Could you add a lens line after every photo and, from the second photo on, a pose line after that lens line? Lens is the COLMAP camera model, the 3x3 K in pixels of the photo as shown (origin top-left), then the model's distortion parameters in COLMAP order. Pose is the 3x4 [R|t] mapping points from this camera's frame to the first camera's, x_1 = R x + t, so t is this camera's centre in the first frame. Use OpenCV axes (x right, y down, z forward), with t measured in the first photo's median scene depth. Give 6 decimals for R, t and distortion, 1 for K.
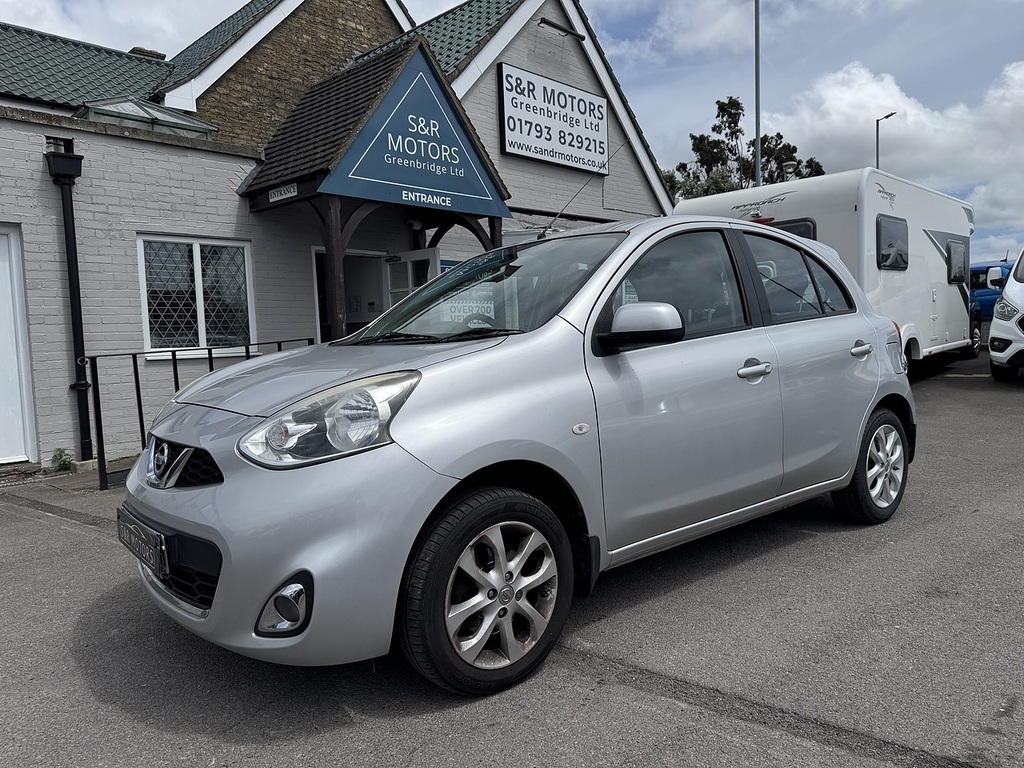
lens RADIAL K [[737.6, 0, 513.6], [0, 737.6, 382.4], [0, 0, 1]] dist [0.026155, -0.026354]
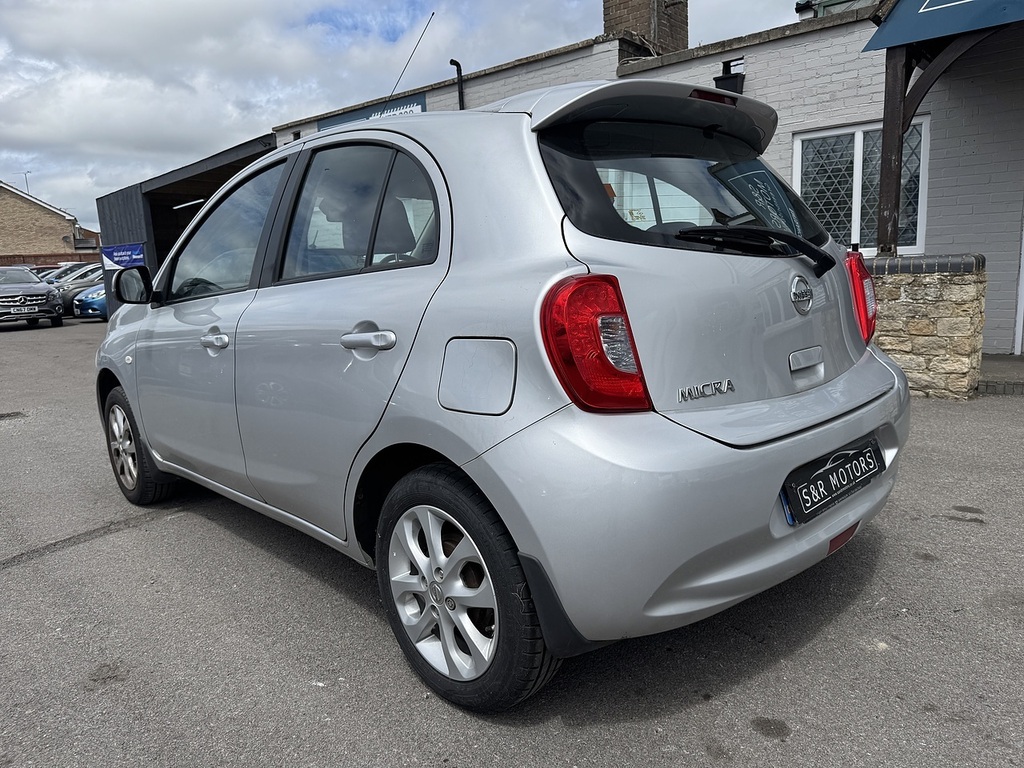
lens RADIAL K [[737.6, 0, 502.2], [0, 737.6, 381.6], [0, 0, 1]] dist [0.026155, -0.026354]
pose [[0.049364, 0.196609, -0.979239, 0.574406], [-0.016603, 0.980460, 0.196017, -0.070269], [0.998643, 0.006582, 0.051664, 0.617856]]
